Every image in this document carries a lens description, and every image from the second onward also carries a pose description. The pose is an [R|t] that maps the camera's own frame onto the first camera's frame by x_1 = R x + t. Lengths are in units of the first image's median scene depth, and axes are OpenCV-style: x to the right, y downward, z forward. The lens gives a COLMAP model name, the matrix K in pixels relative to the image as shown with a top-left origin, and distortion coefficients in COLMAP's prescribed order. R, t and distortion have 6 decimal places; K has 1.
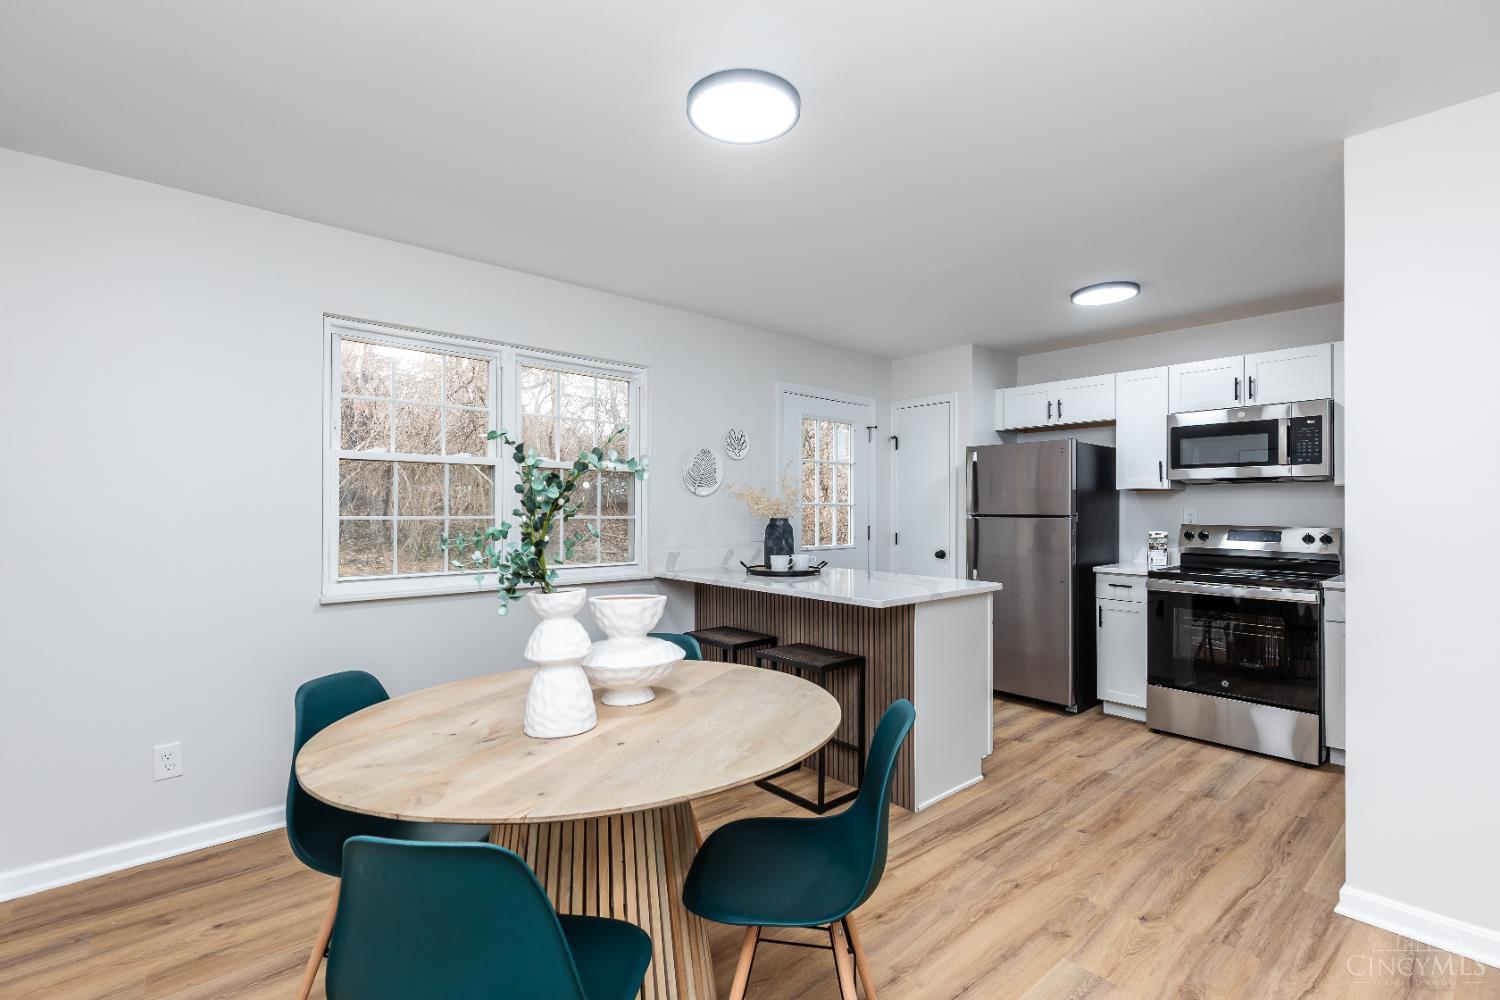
lens RADIAL K [[671.7, 0, 742.6], [0, 671.7, 504.9], [0, 0, 1]] dist [-0.000846, 0.000758]
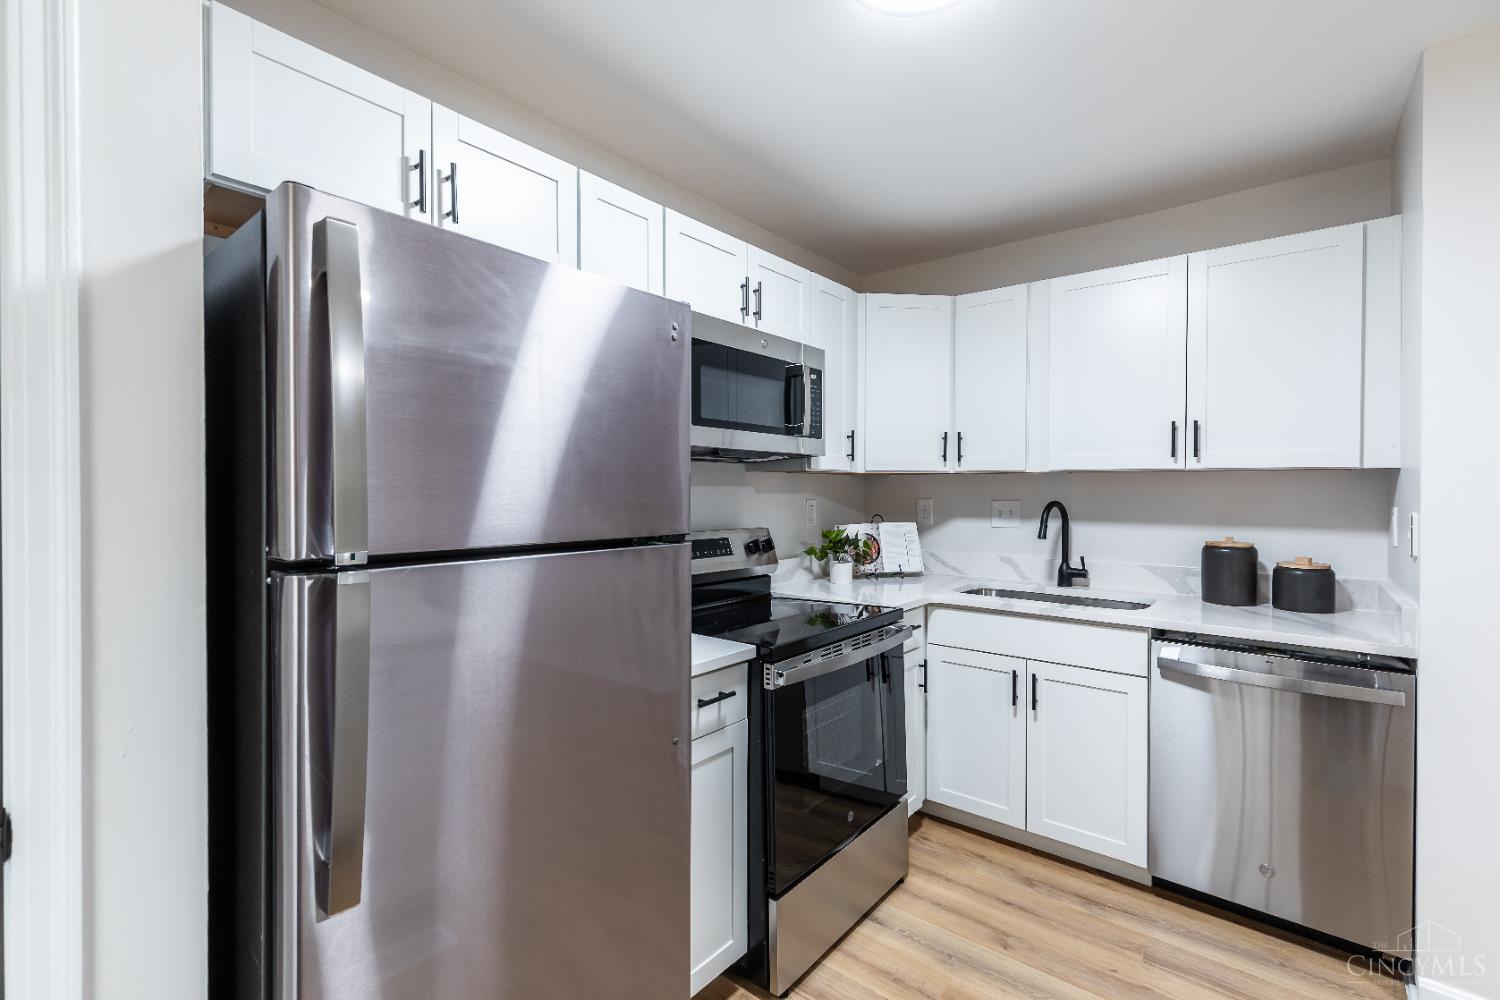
lens RADIAL K [[671.7, 0, 741.4], [0, 671.7, 494.0], [0, 0, 1]] dist [-0.000846, 0.000758]
pose [[-0.160812, -0.006831, 0.986961, 0.164143], [-0.004553, 0.999971, 0.006179, -0.007003], [-0.986975, -0.003500, -0.160839, 1.083858]]
